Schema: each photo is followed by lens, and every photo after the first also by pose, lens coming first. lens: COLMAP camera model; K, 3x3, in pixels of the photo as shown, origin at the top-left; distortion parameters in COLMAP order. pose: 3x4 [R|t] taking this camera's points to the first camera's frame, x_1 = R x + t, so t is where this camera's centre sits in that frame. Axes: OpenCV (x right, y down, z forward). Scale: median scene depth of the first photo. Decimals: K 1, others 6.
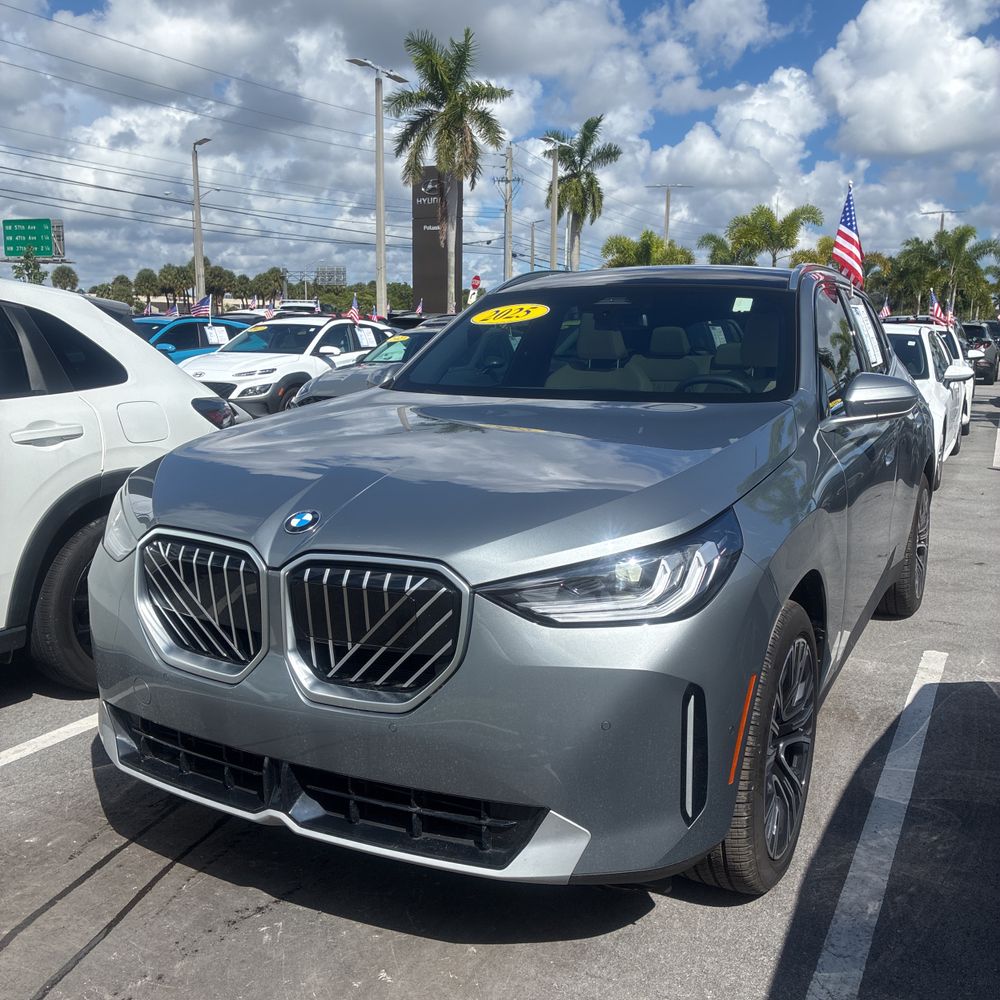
lens RADIAL K [[1028.5, 0, 494.5], [0, 1028.5, 502.4], [0, 0, 1]] dist [0.024326, 0.000000]
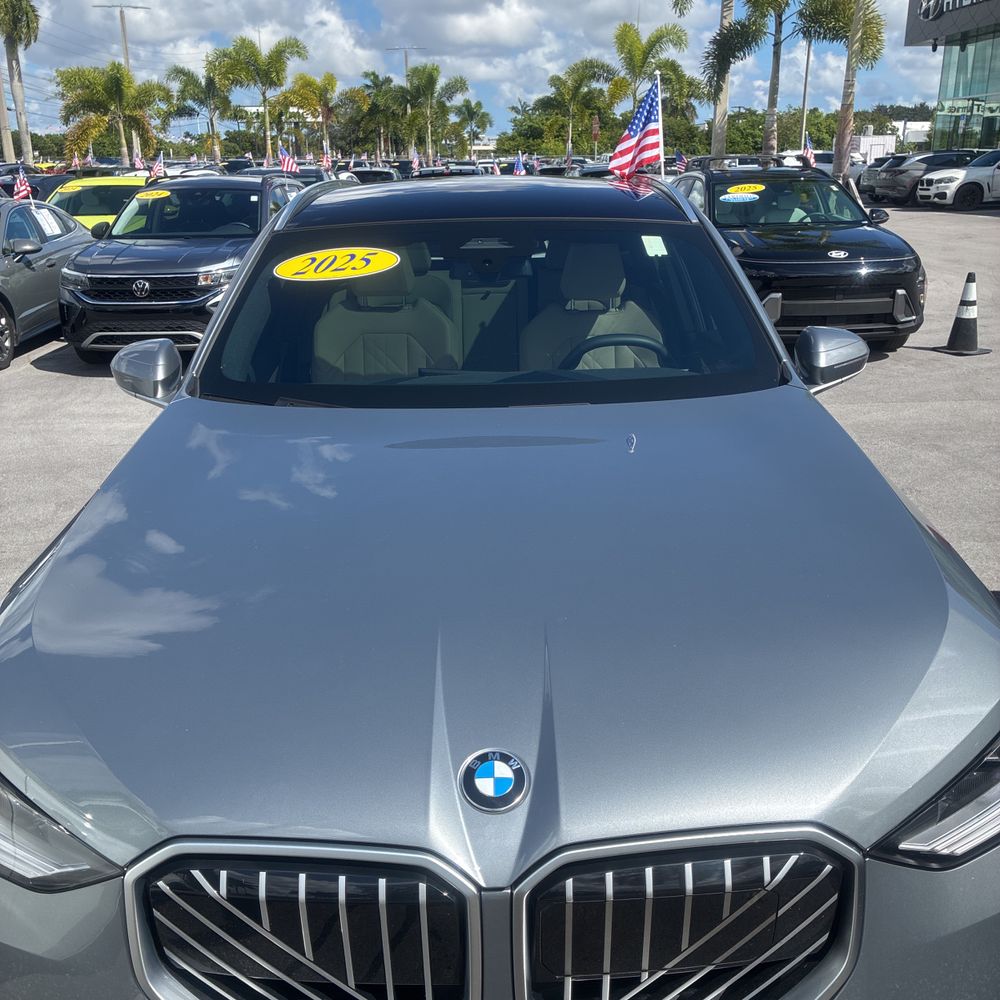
lens RADIAL K [[1028.5, 0, 499.5], [0, 1028.5, 505.2], [0, 0, 1]] dist [0.024326, 0.000000]
pose [[0.874766, -0.172483, 0.452807, -0.410647], [0.102124, 0.979136, 0.175682, -0.226677], [-0.473662, -0.107438, 0.874129, 0.510220]]
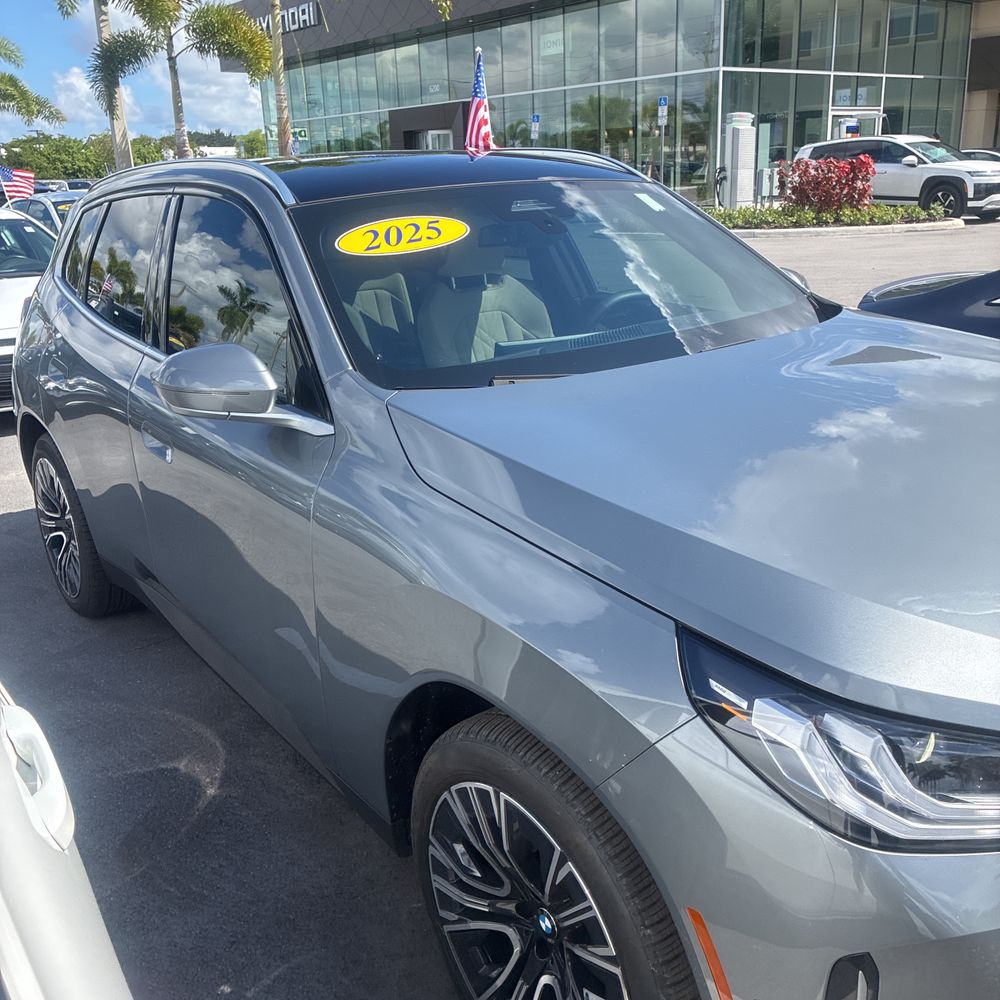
lens RADIAL K [[1028.5, 0, 496.2], [0, 1028.5, 500.9], [0, 0, 1]] dist [0.024326, 0.000000]
pose [[0.422935, -0.303746, 0.853736, -0.945747], [0.196601, 0.950463, 0.240765, -0.288408], [-0.884576, 0.066017, 0.461701, 1.137743]]
